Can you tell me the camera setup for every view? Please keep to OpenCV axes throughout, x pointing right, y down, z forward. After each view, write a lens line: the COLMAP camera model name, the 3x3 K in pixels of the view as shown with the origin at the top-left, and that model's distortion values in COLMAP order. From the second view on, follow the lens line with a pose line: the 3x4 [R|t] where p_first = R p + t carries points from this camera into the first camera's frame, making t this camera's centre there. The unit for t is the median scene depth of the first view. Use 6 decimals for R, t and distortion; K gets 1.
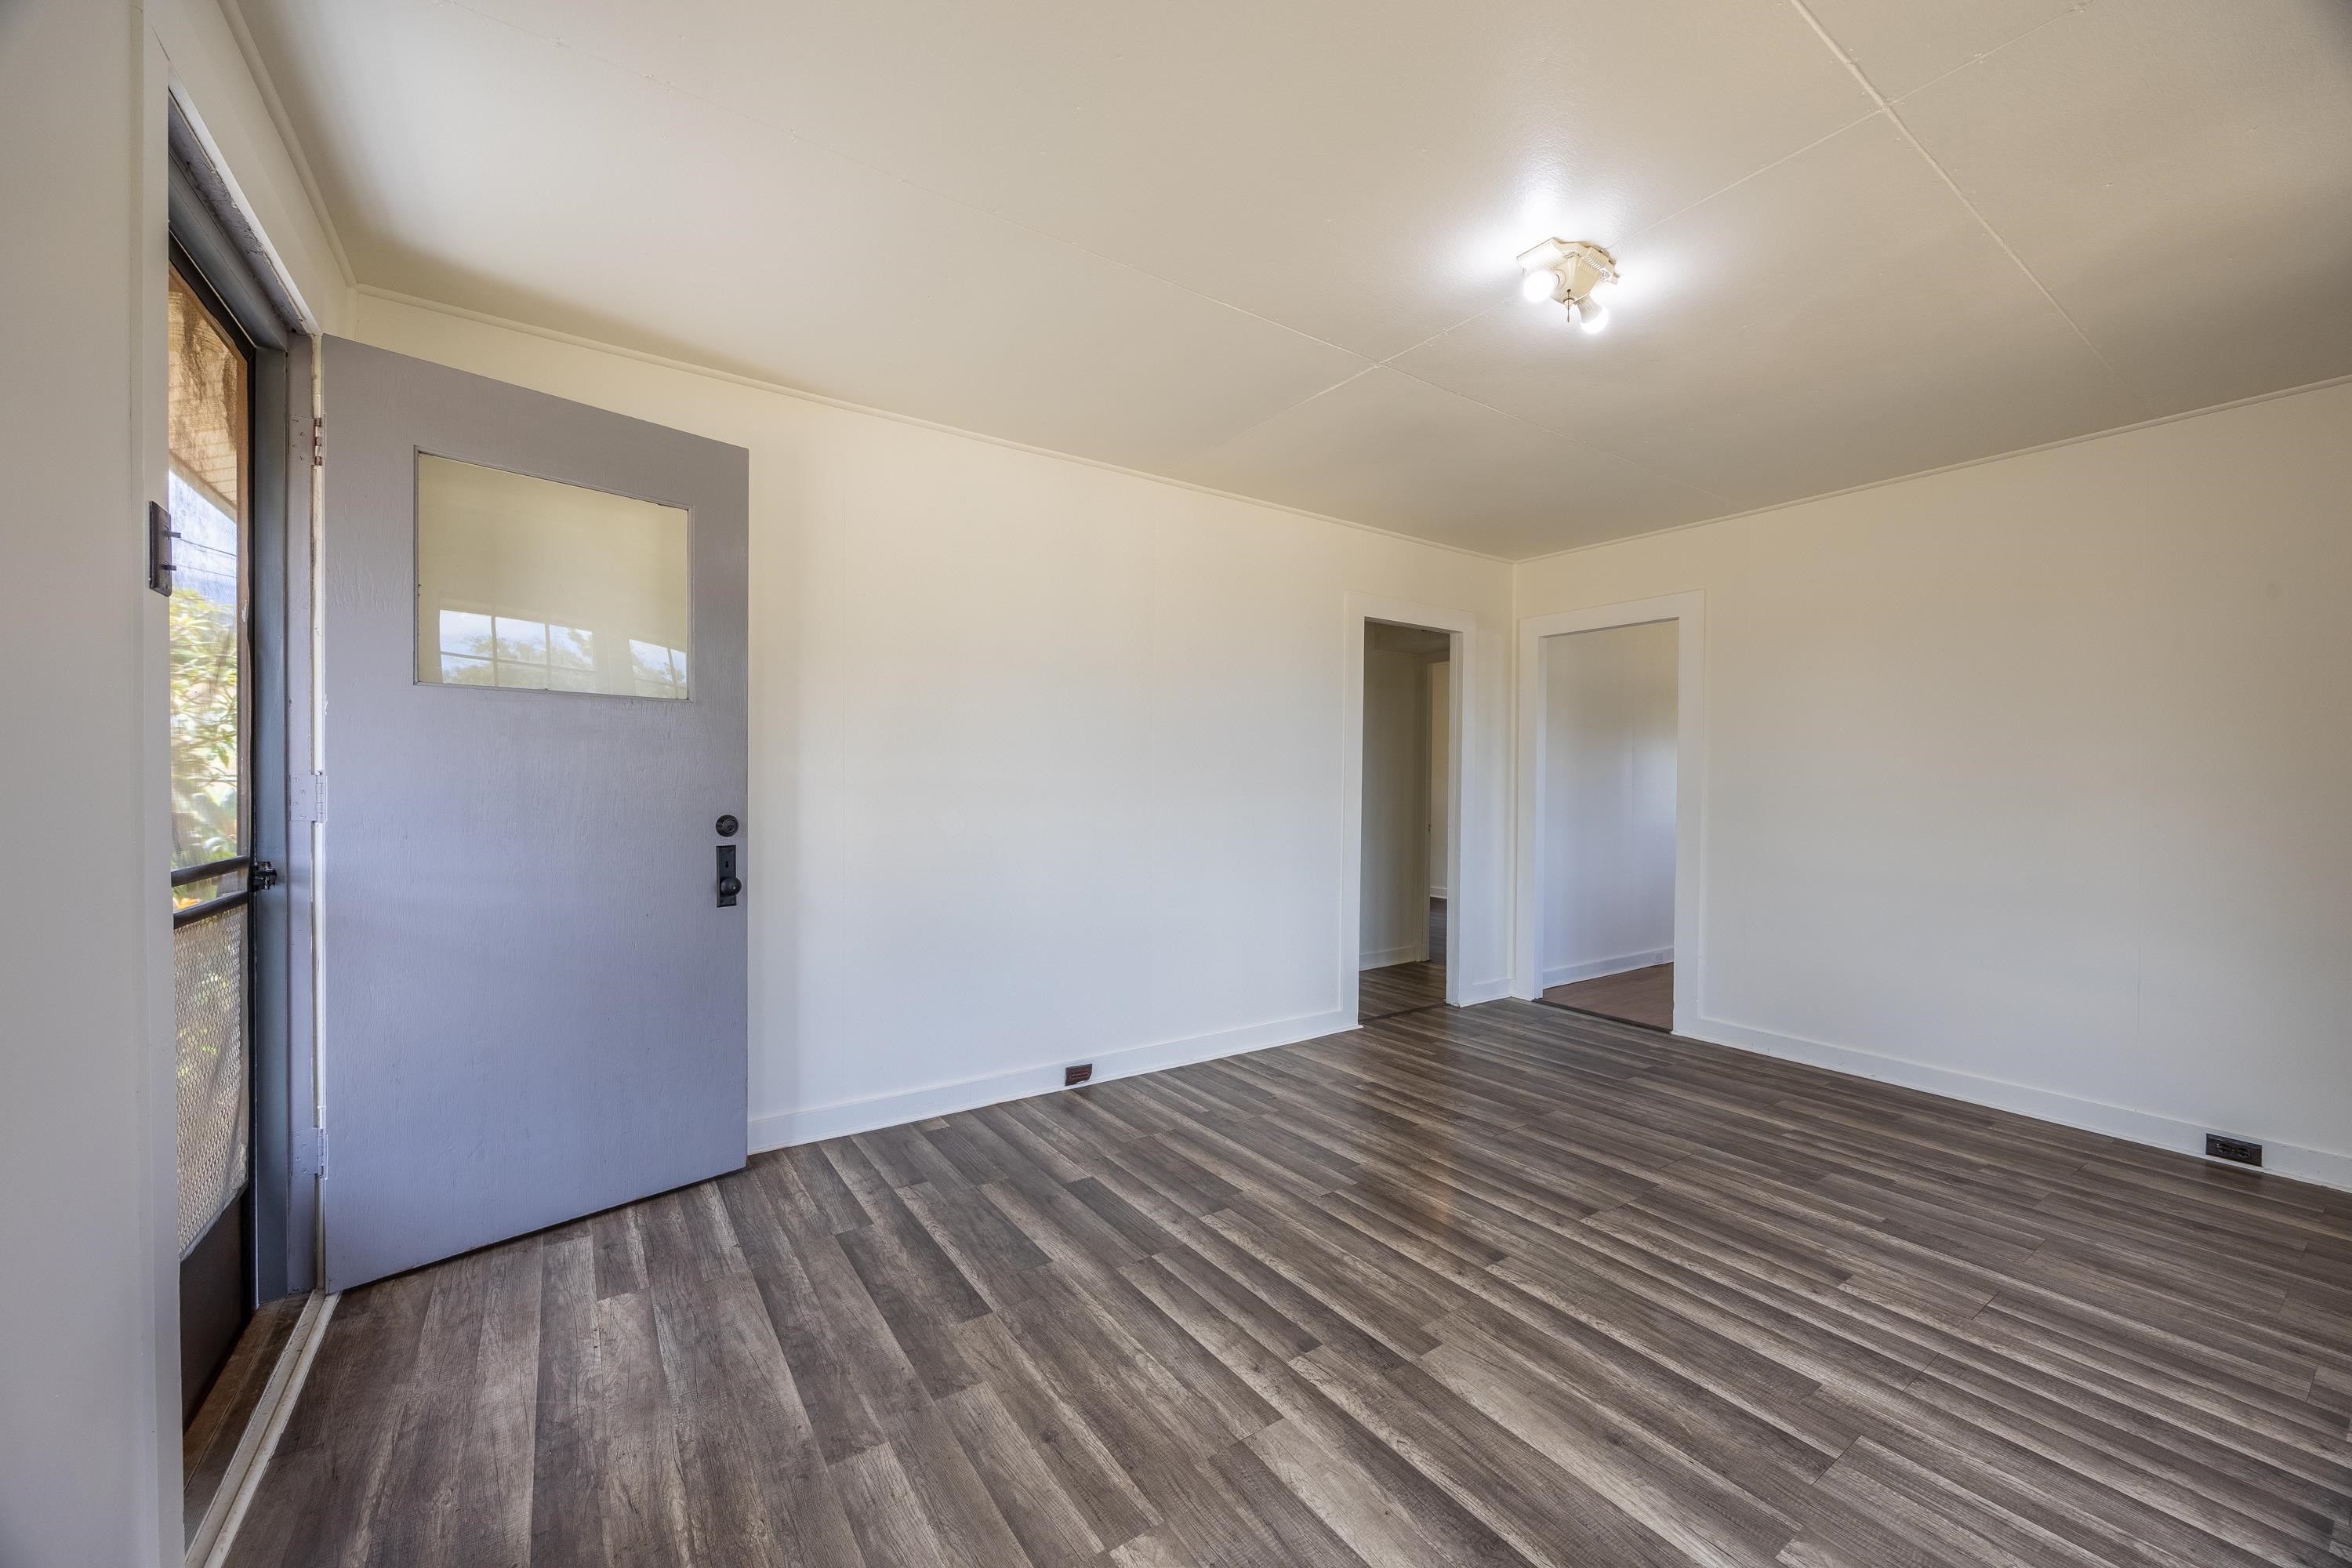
lens RADIAL K [[902.1, 0, 1169.0], [0, 902.1, 782.5], [0, 0, 1]] dist [0.003456, -0.000689]
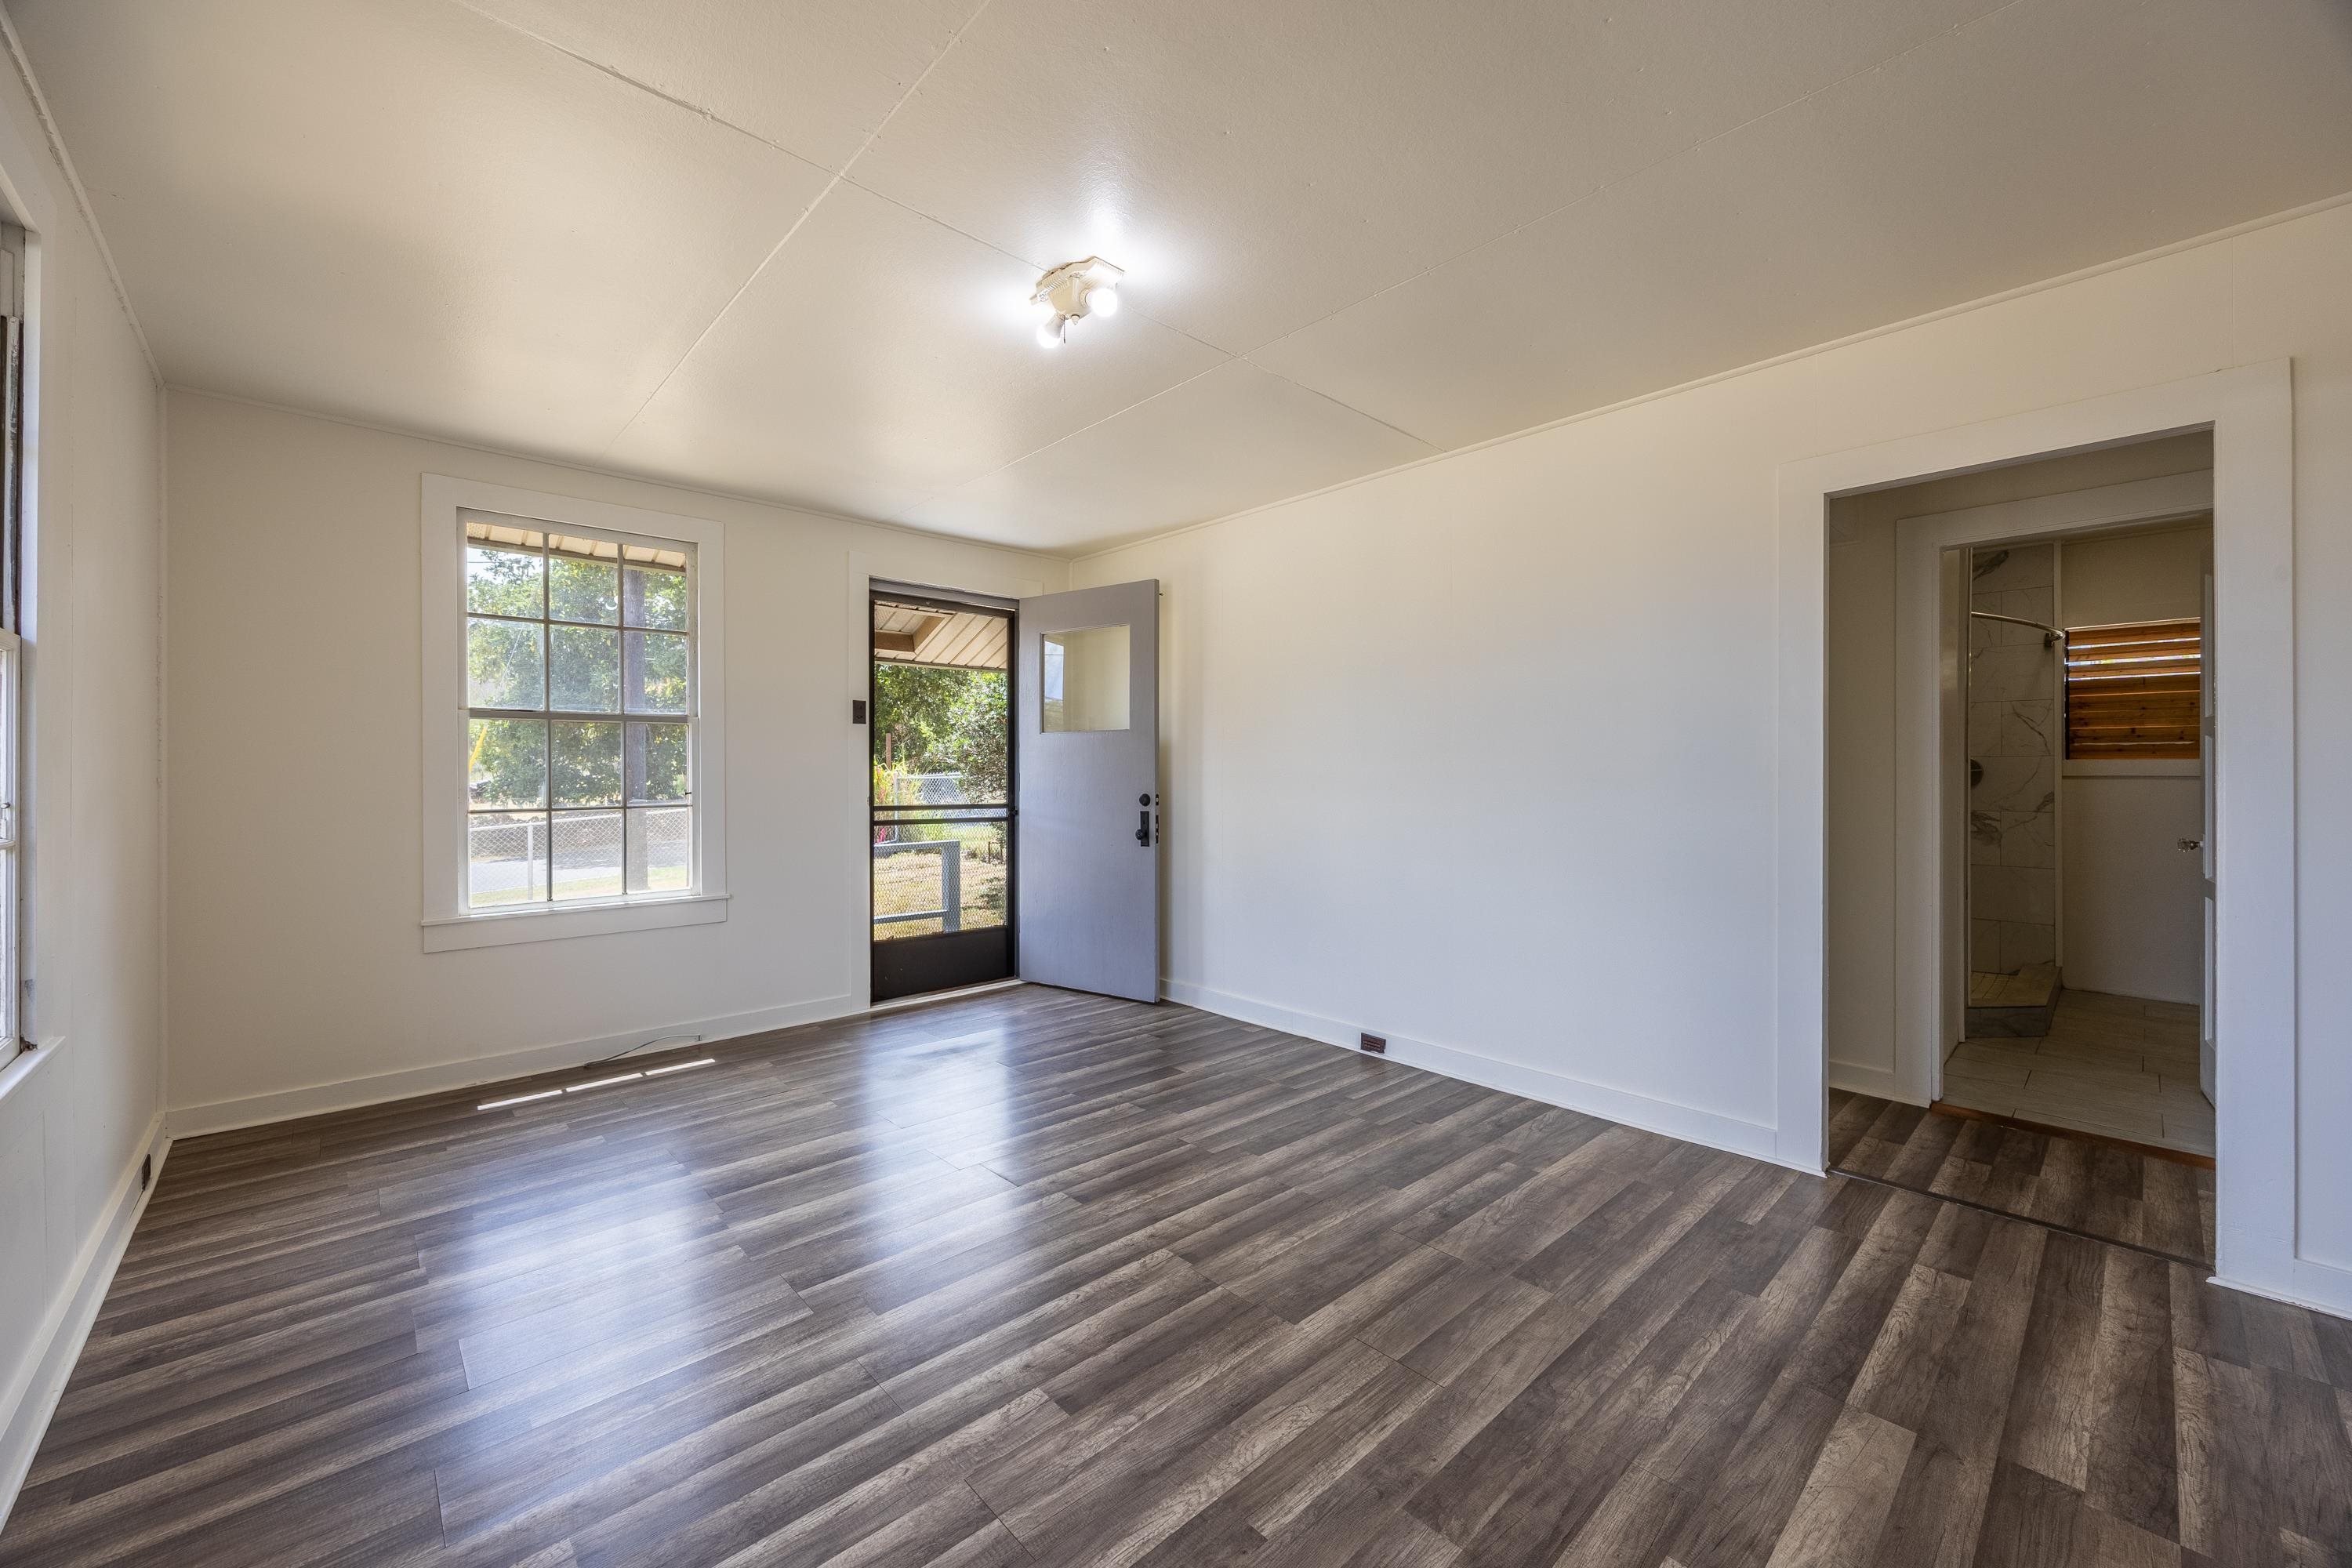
lens RADIAL K [[902.1, 0, 1153.6], [0, 902.1, 776.1], [0, 0, 1]] dist [0.003456, -0.000689]
pose [[0.135429, -0.005882, -0.990770, 1.252314], [0.002767, 0.999981, -0.005558, 0.012284], [0.990783, -0.001989, 0.135443, 0.799294]]
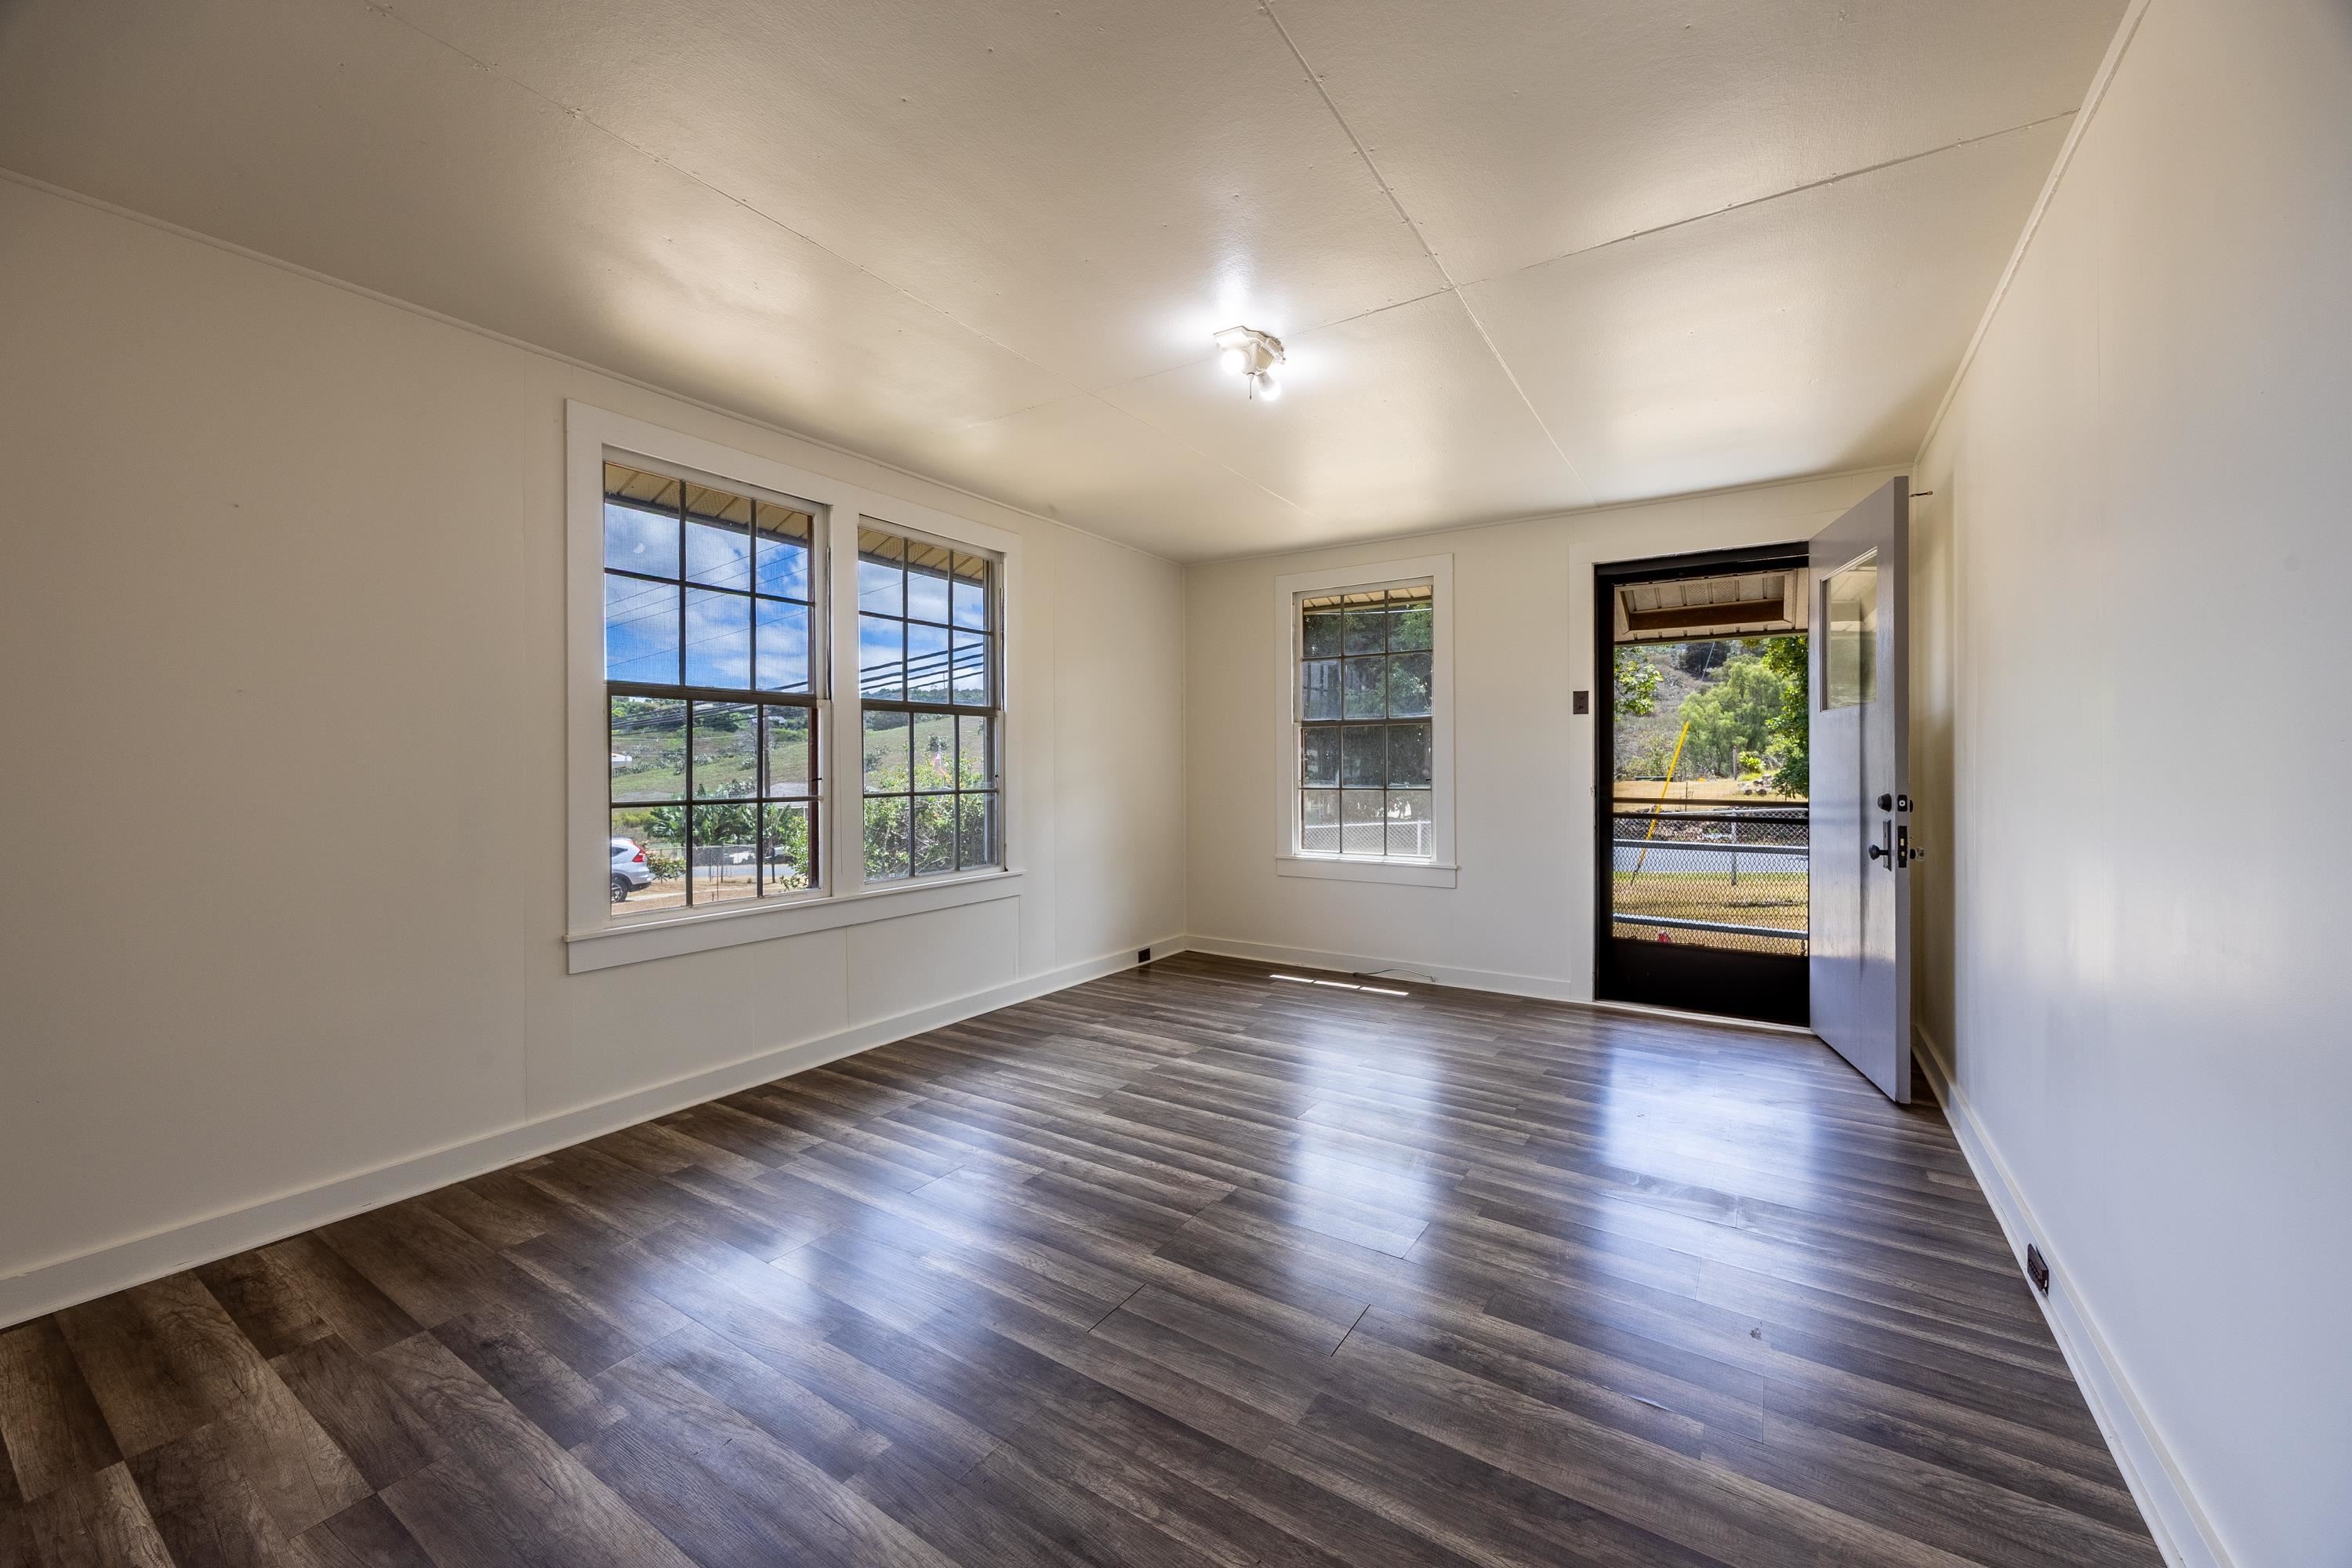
lens RADIAL K [[902.1, 0, 1178.8], [0, 902.1, 771.1], [0, 0, 1]] dist [0.003456, -0.000689]
pose [[-0.923441, -0.005451, -0.383701, 0.839234], [-0.006321, 0.999980, 0.001005, 0.013375], [0.383688, 0.003354, -0.923457, 1.765568]]
